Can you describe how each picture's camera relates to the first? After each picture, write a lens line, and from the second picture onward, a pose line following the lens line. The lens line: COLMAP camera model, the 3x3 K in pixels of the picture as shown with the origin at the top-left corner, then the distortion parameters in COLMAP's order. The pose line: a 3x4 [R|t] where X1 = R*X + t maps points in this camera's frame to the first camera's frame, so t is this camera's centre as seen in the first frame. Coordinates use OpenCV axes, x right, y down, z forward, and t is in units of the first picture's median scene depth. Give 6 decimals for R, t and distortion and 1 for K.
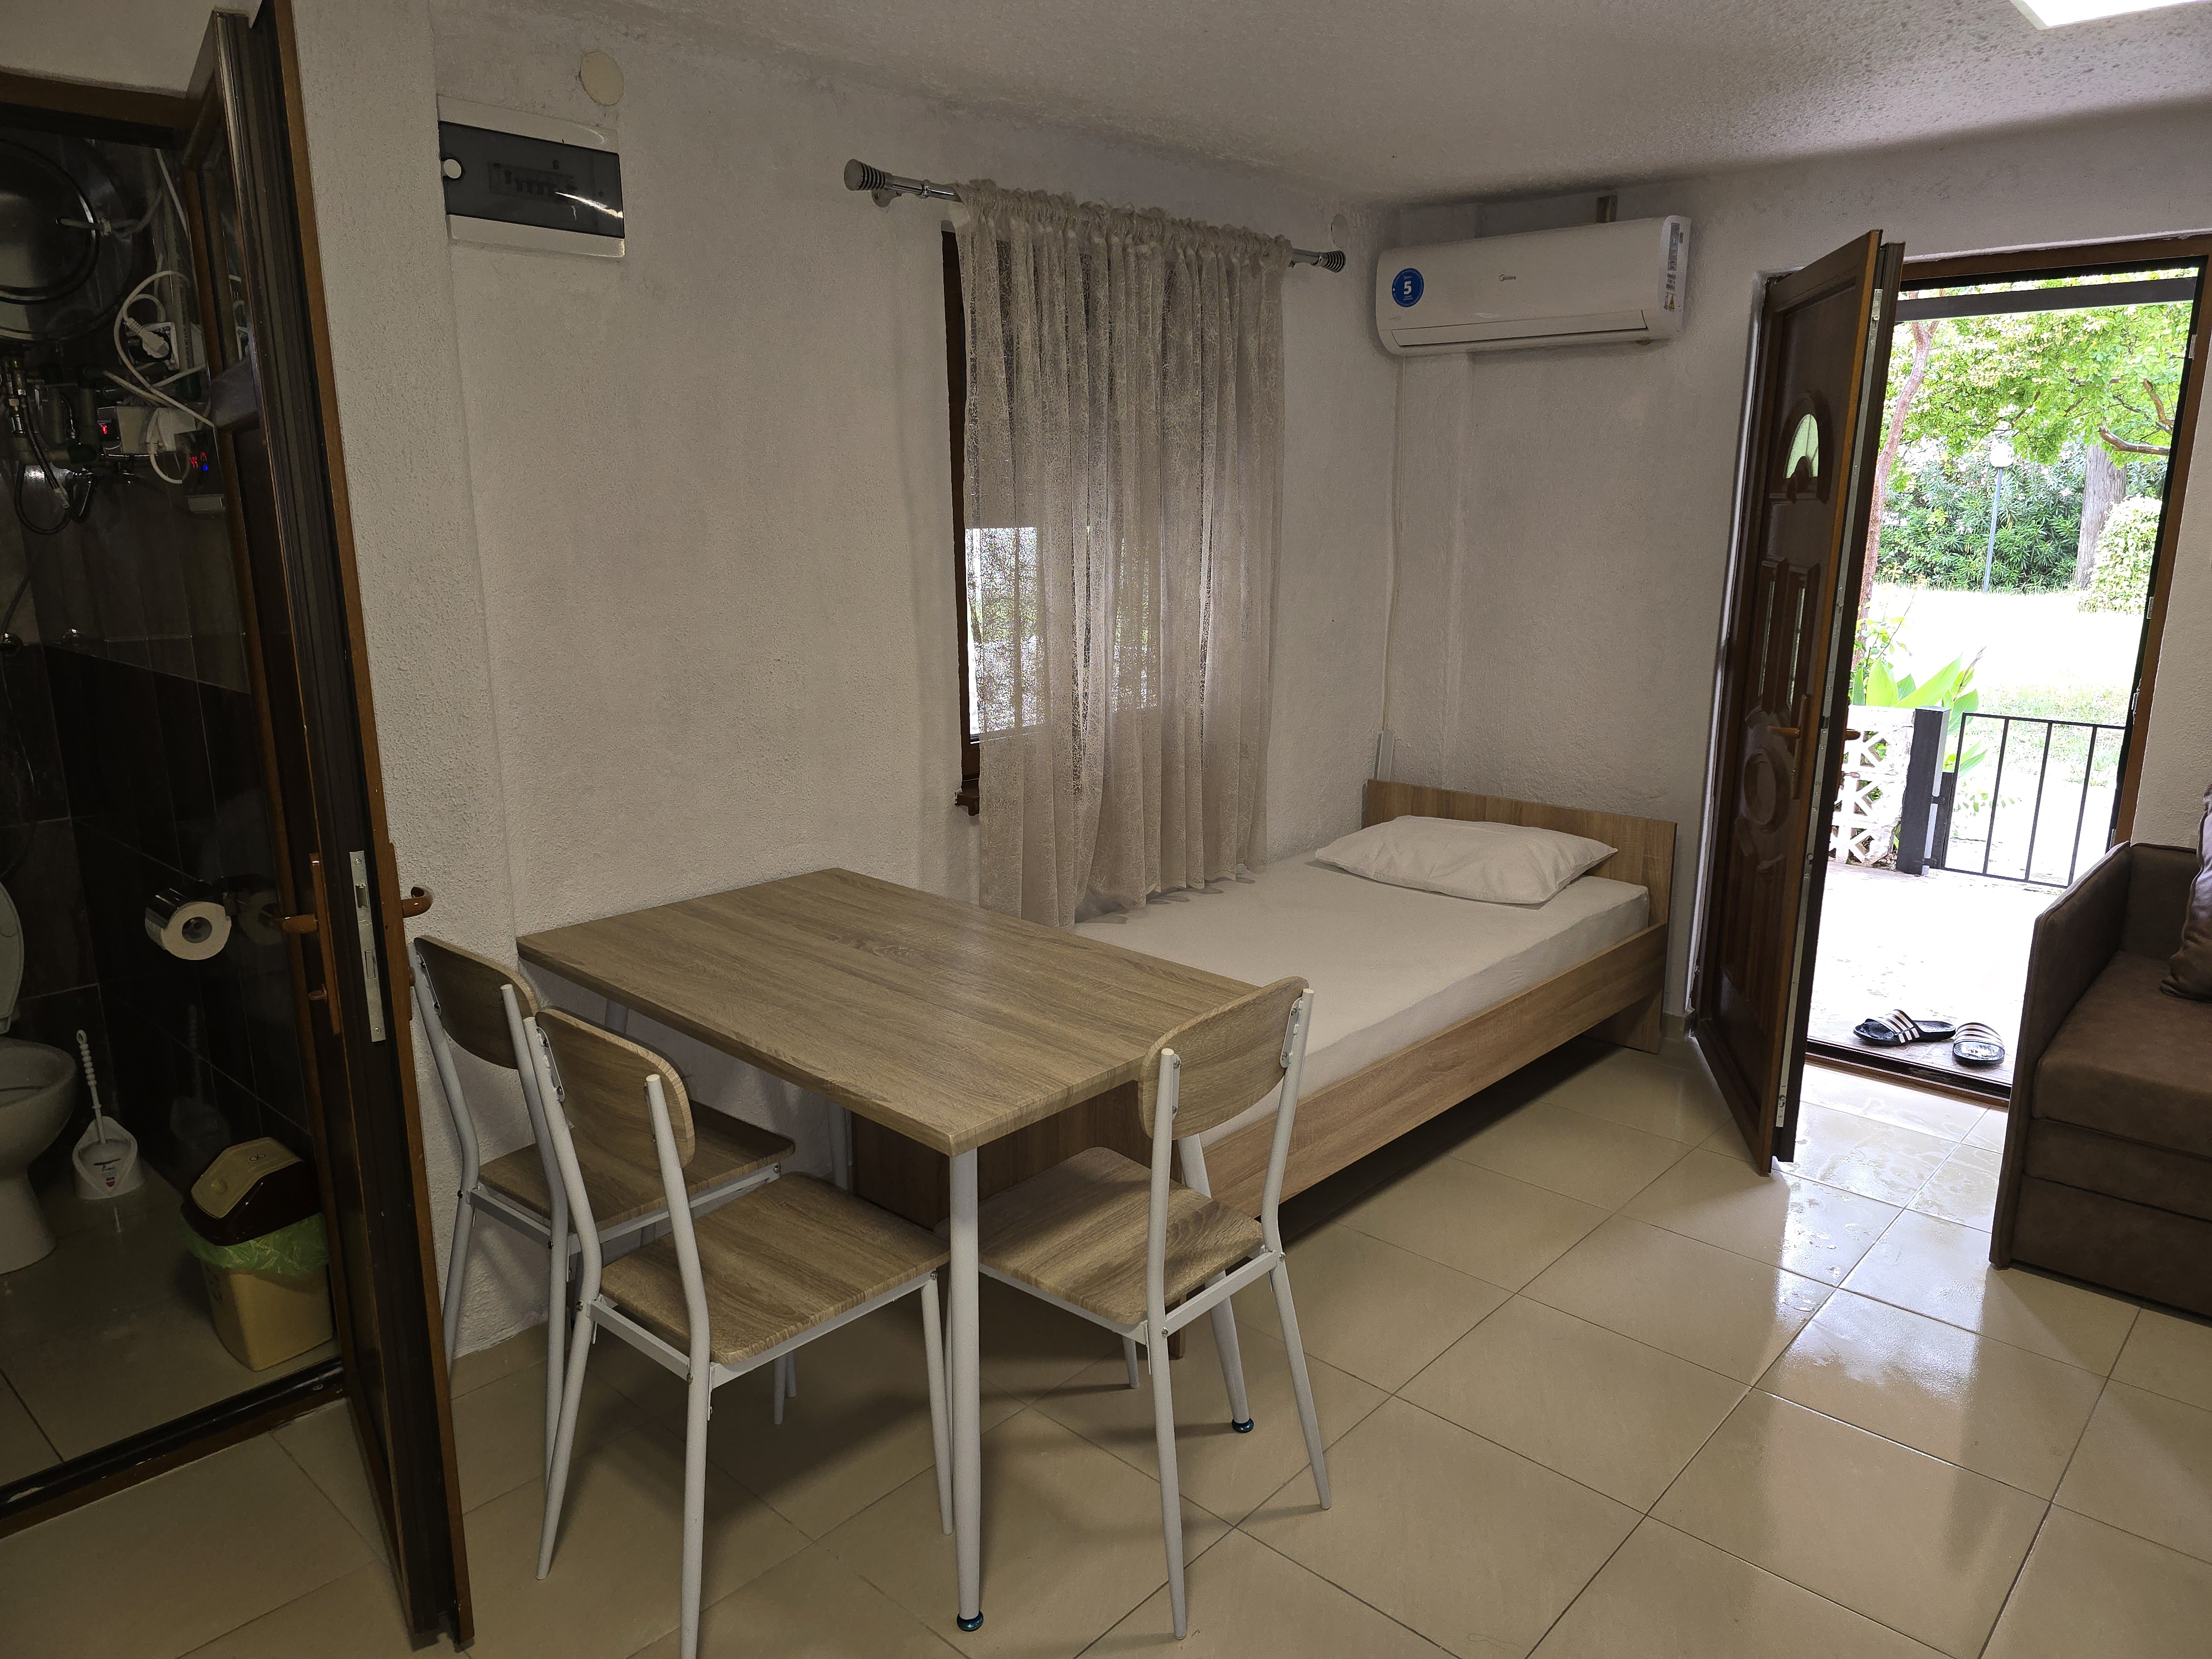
lens RADIAL K [[1475.4, 0, 1105.3], [0, 1475.4, 840.5], [0, 0, 1]] dist [0.104942, -0.119777]
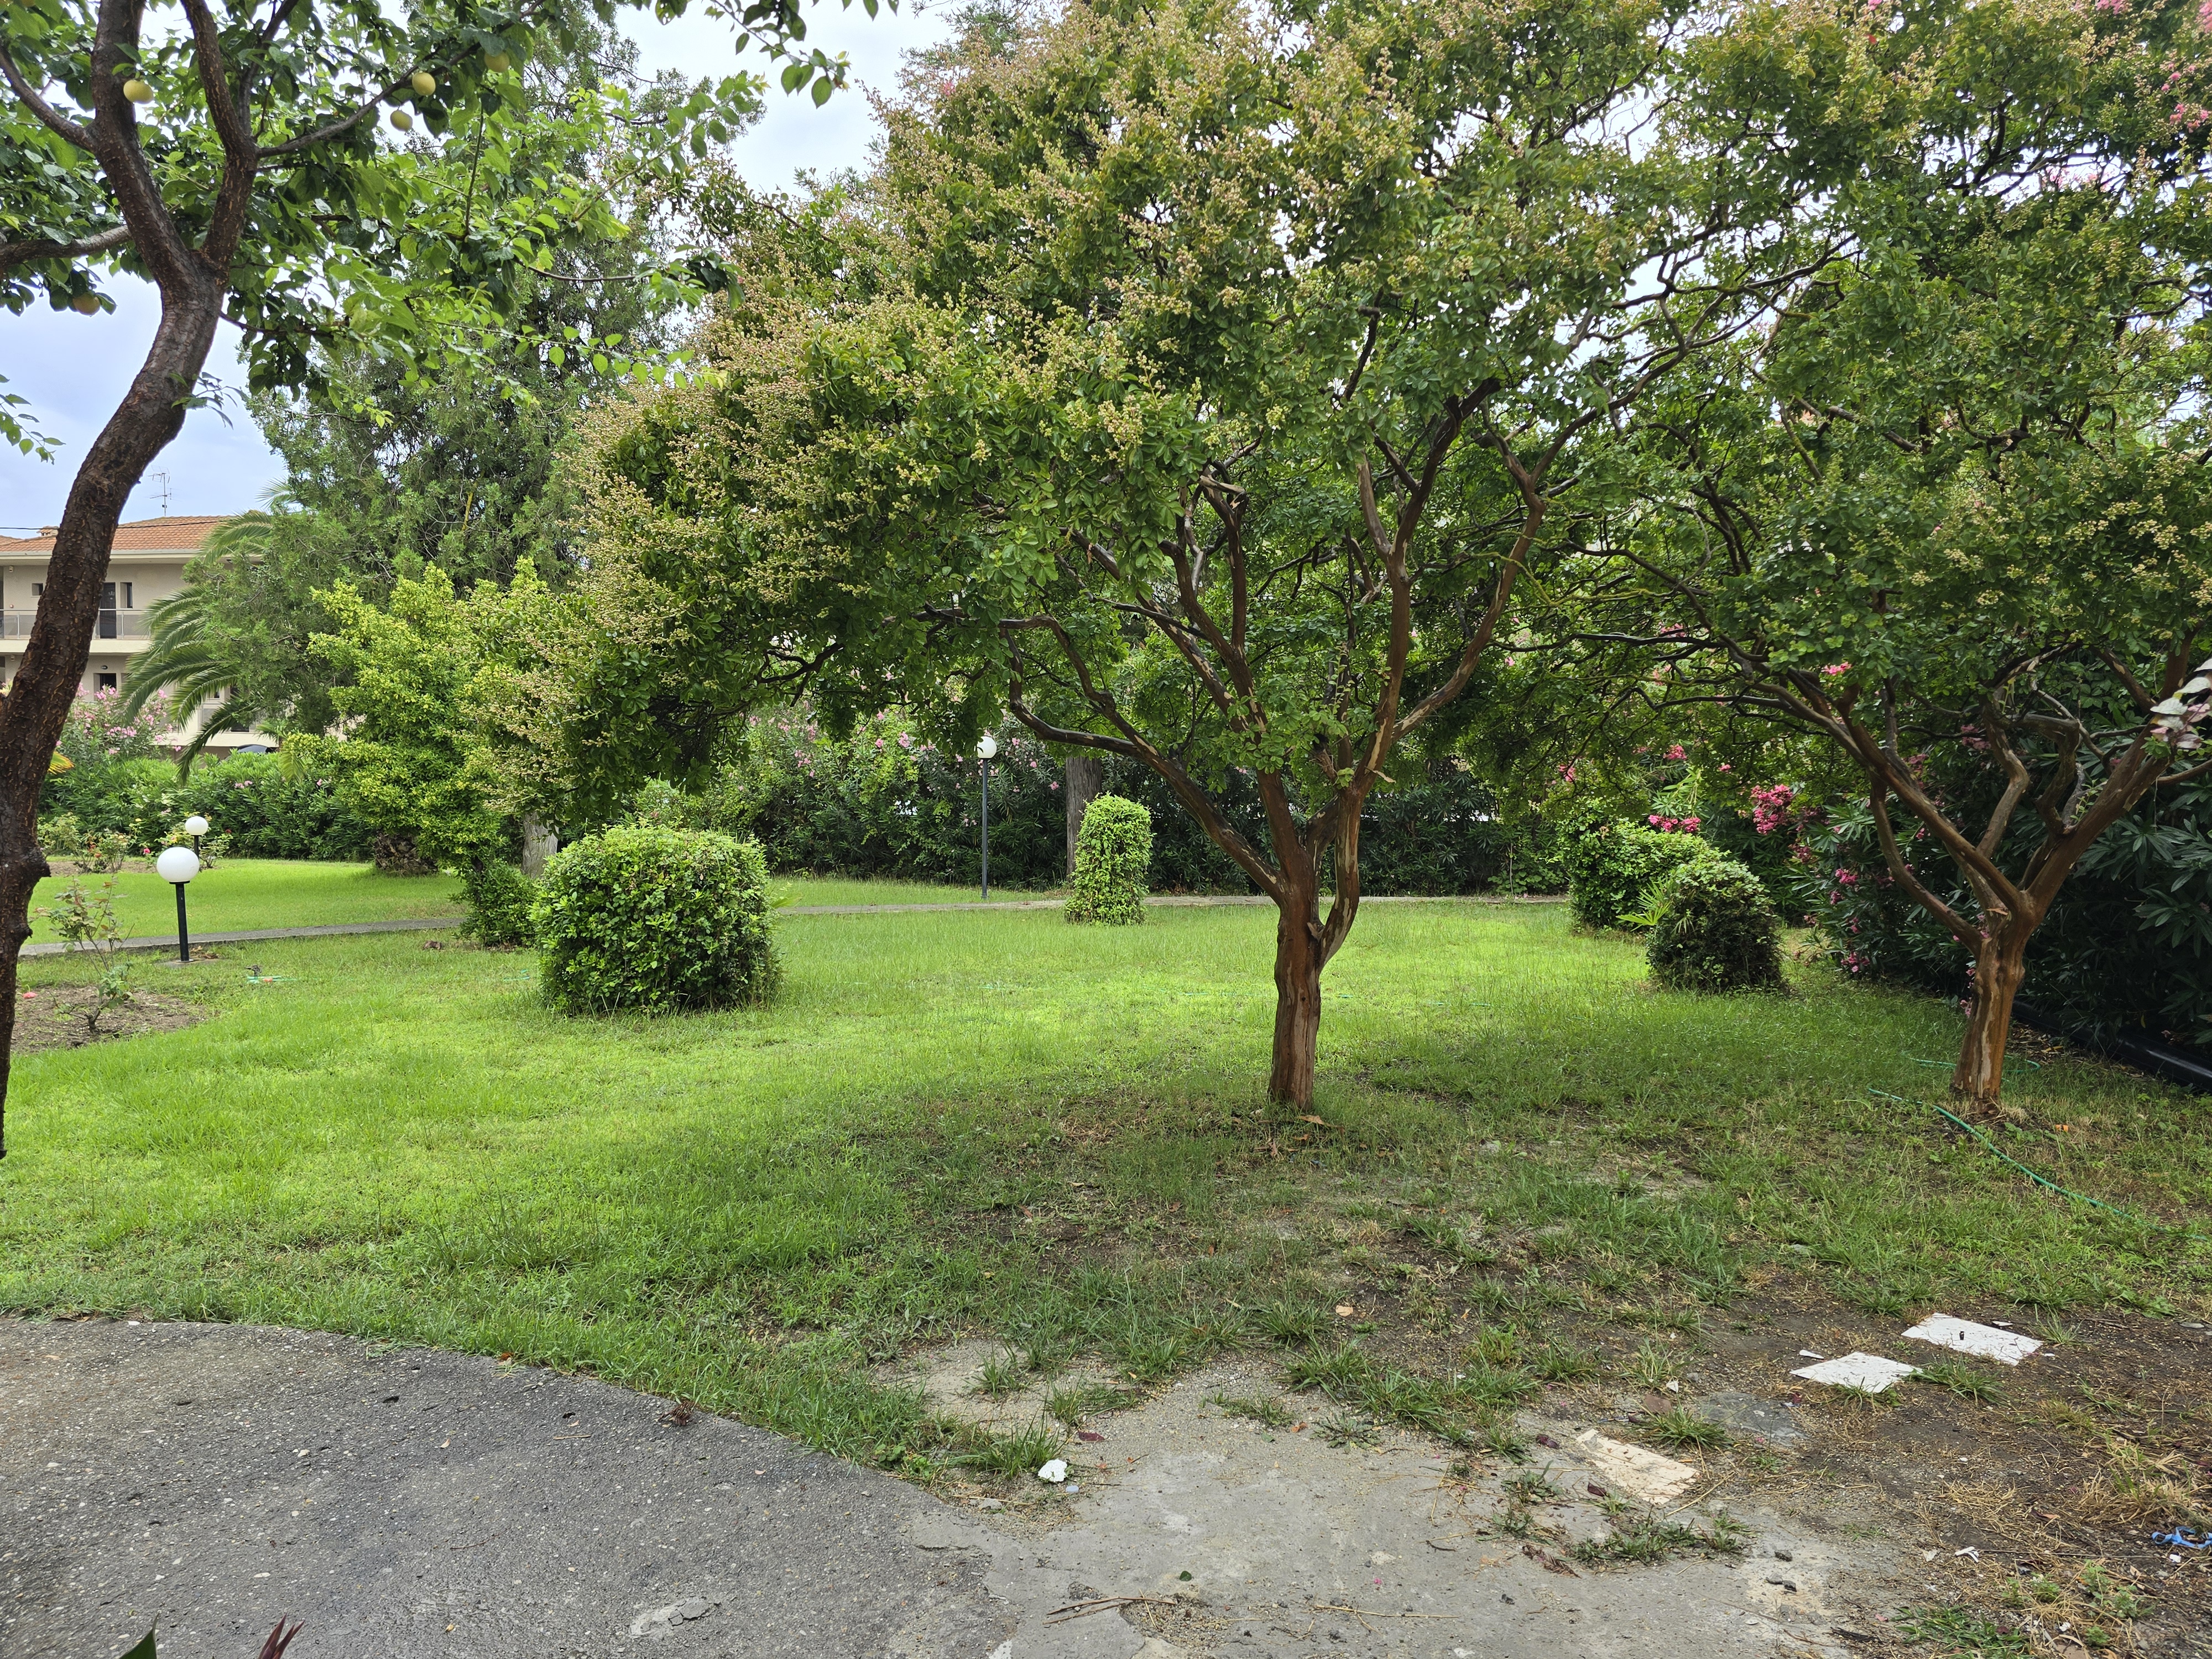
lens RADIAL K [[1480.3, 0, 1137.9], [0, 1480.3, 852.8], [0, 0, 1]] dist [0.105411, -0.124059]
pose [[0.830047, -0.009025, 0.557621, 1.088830], [0.104409, 0.984705, -0.139481, -0.361601], [-0.547833, 0.173996, 0.818293, 1.445093]]
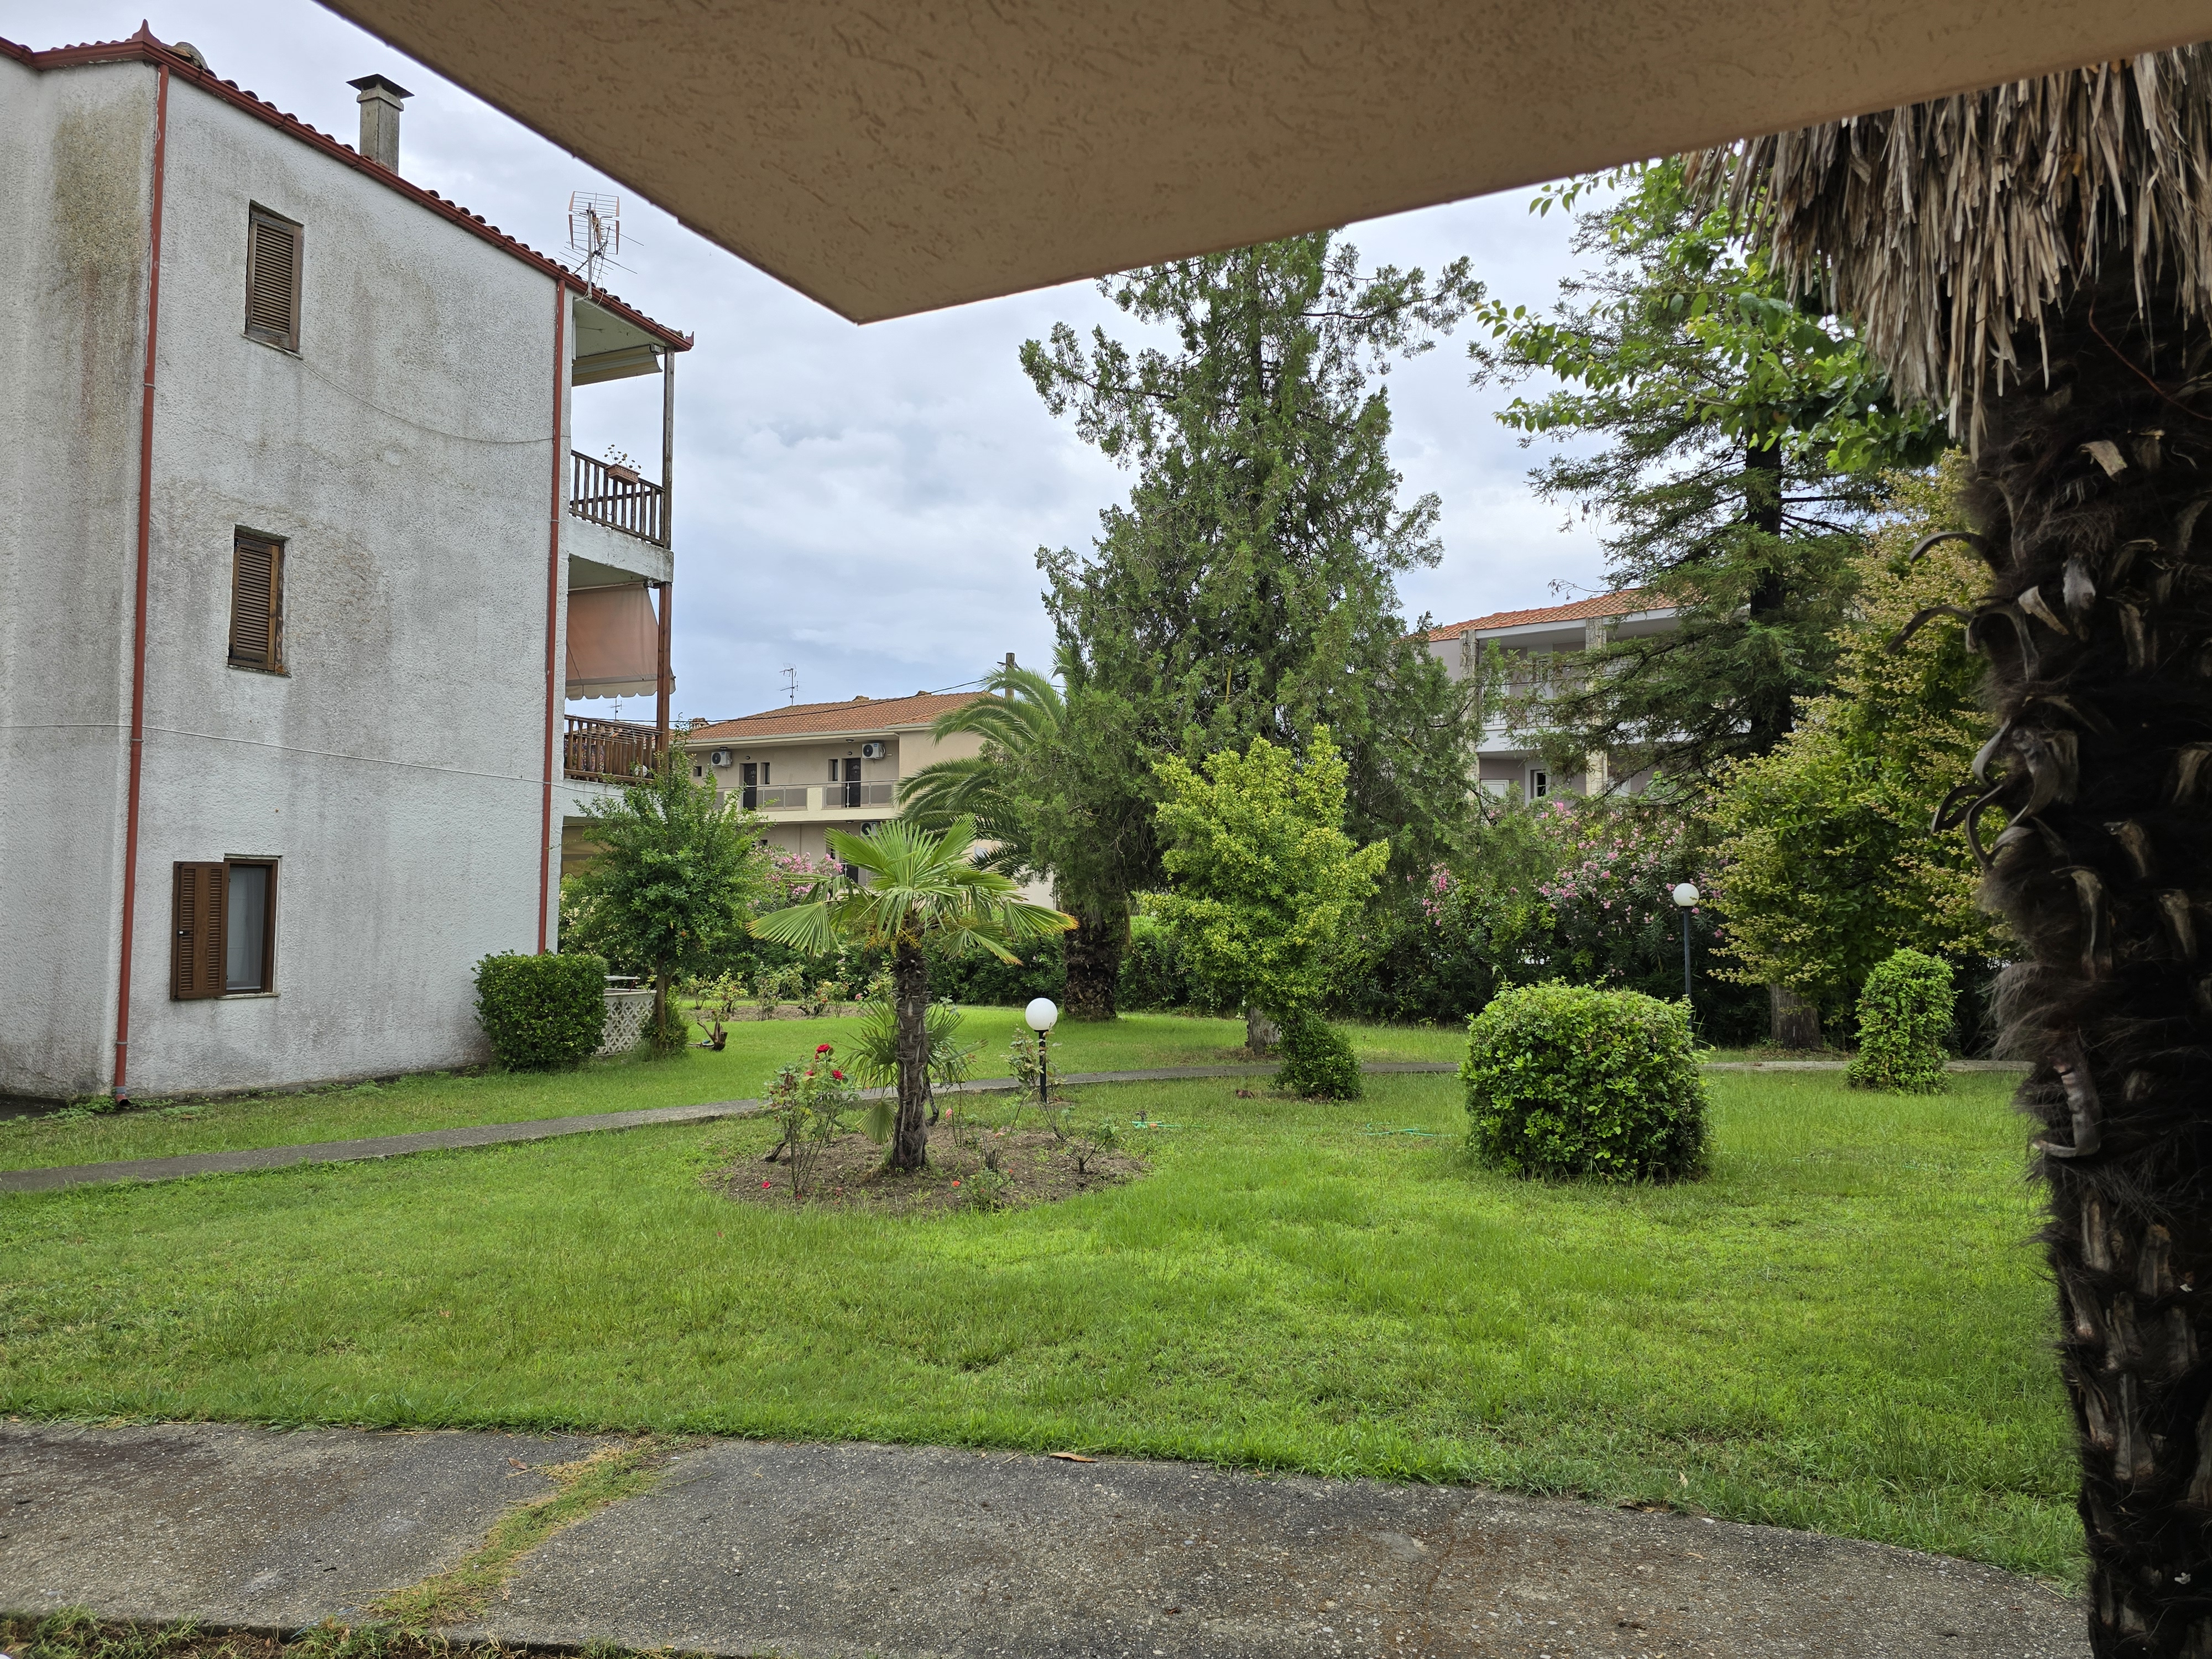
lens RADIAL K [[1475.4, 0, 1105.3], [0, 1475.4, 840.5], [0, 0, 1]] dist [0.104942, -0.119777]
pose [[0.959324, 0.027256, 0.280988, 0.234367], [0.050311, 0.962888, -0.265171, -0.475446], [-0.277788, 0.268522, 0.922350, 1.891783]]
